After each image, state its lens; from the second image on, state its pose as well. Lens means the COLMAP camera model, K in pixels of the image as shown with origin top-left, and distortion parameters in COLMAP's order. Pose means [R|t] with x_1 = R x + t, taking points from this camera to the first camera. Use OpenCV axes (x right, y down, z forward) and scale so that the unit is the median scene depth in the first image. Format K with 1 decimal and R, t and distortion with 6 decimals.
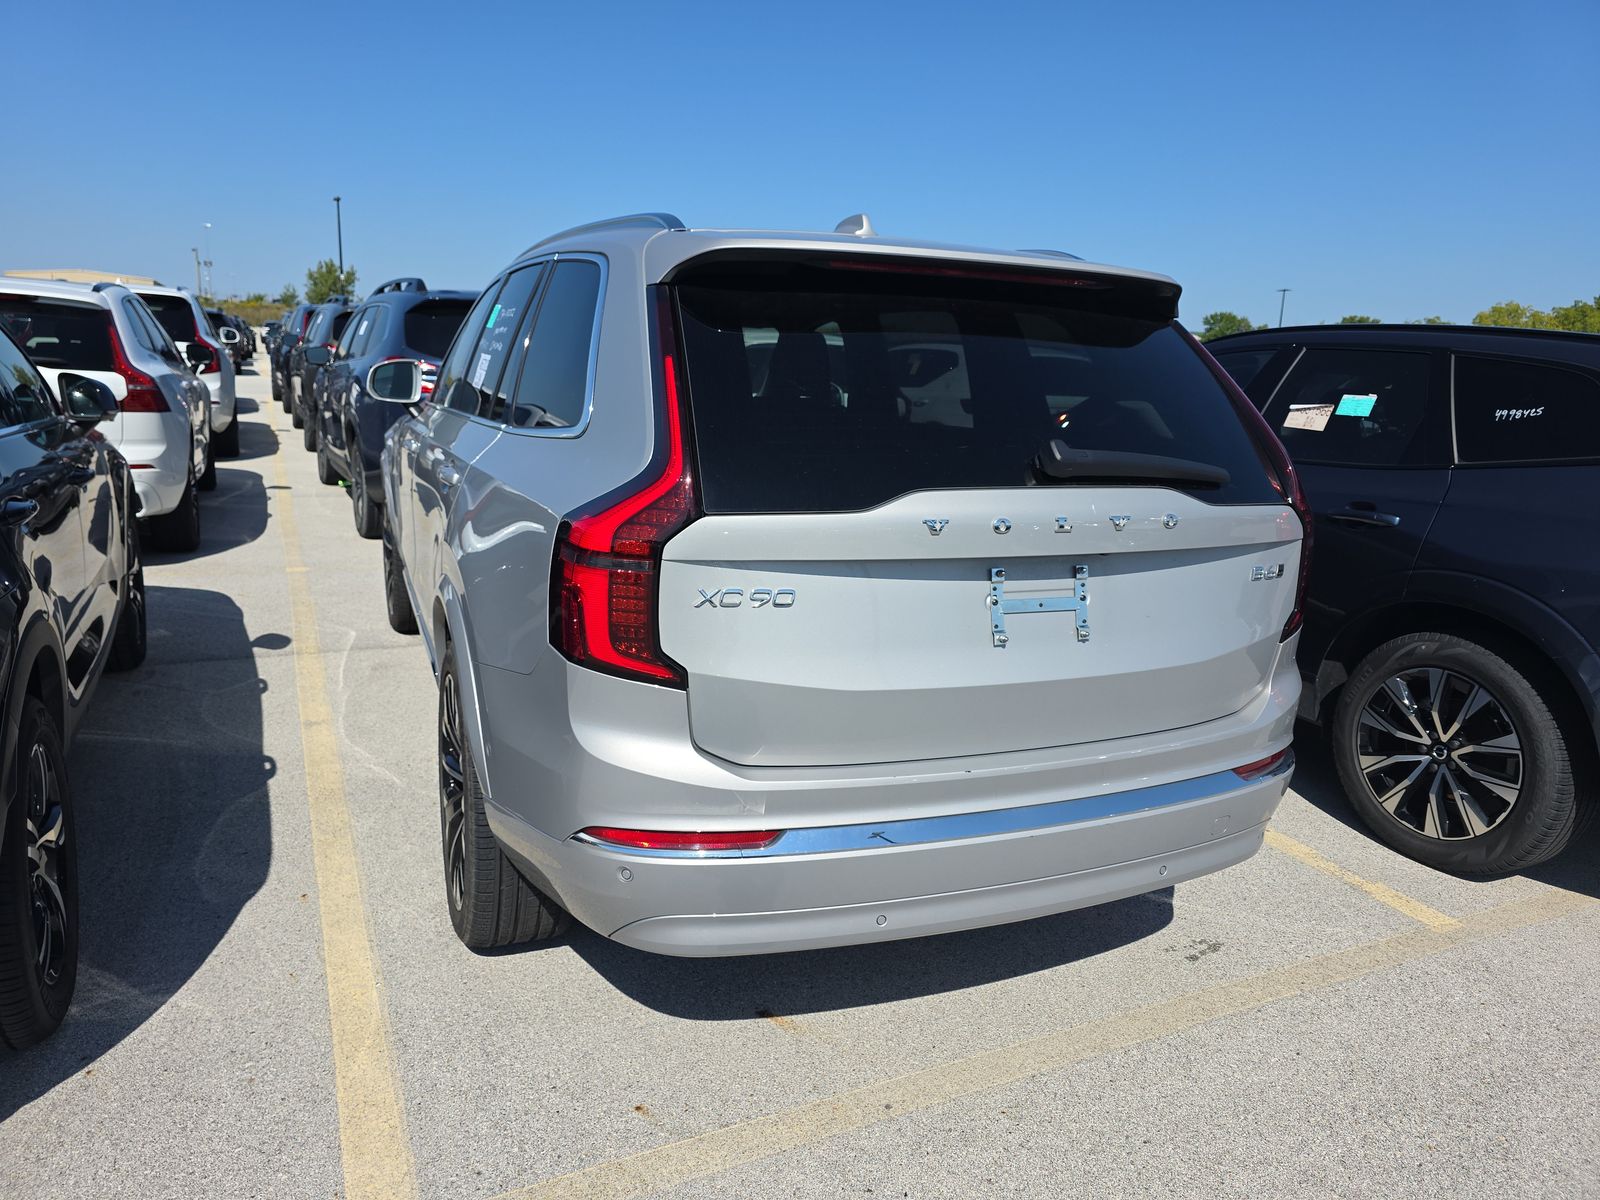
lens RADIAL K [[1088.7, 0, 792.8], [0, 1088.7, 595.1], [0, 0, 1]] dist [0.056922, -0.049030]
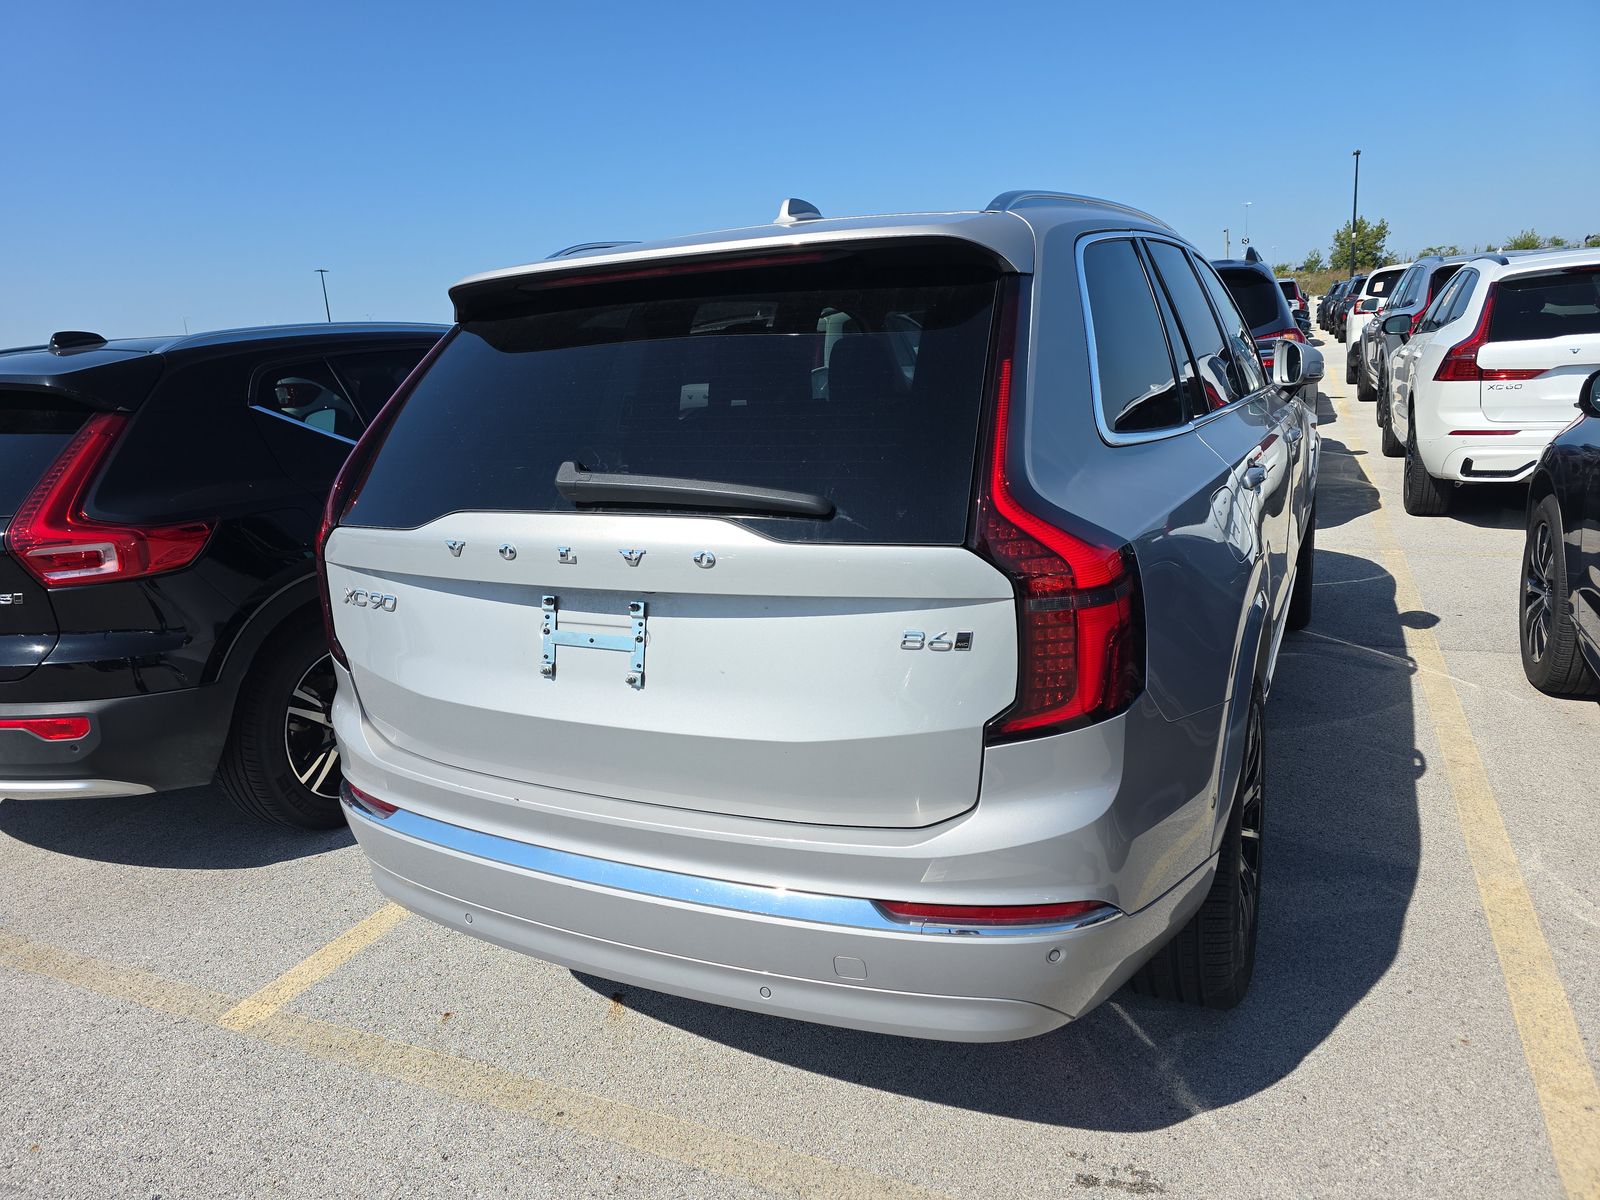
lens RADIAL K [[1088.7, 0, 792.8], [0, 1088.7, 595.1], [0, 0, 1]] dist [0.056922, -0.049030]
pose [[0.626493, 0.096750, -0.773399, 1.009295], [-0.074182, 0.995163, 0.064400, -0.097465], [0.775889, 0.017026, 0.630640, 0.542715]]
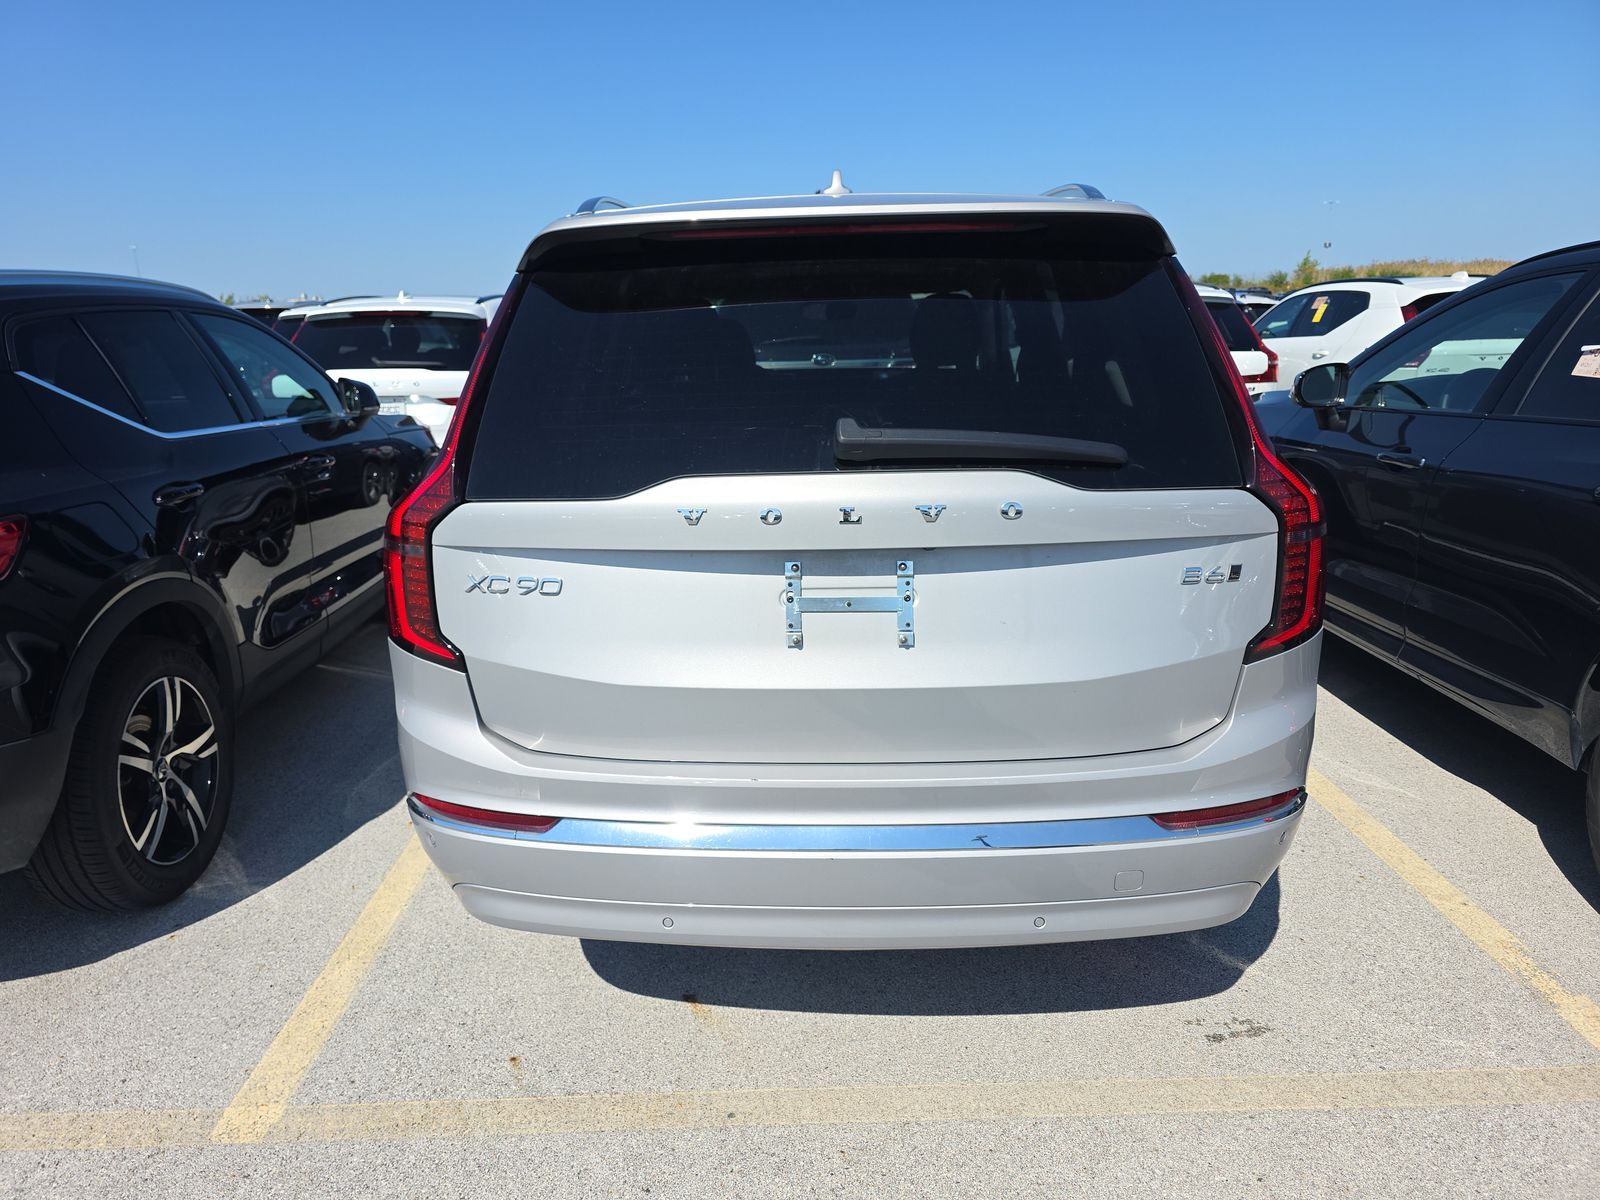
lens RADIAL K [[1088.3, 0, 797.3], [0, 1088.3, 615.6], [0, 0, 1]] dist [0.052253, -0.046587]
pose [[0.904300, 0.048989, -0.424077, 0.553146], [-0.029856, 0.998219, 0.051650, -0.025678], [0.425852, -0.034046, 0.904152, 0.176132]]
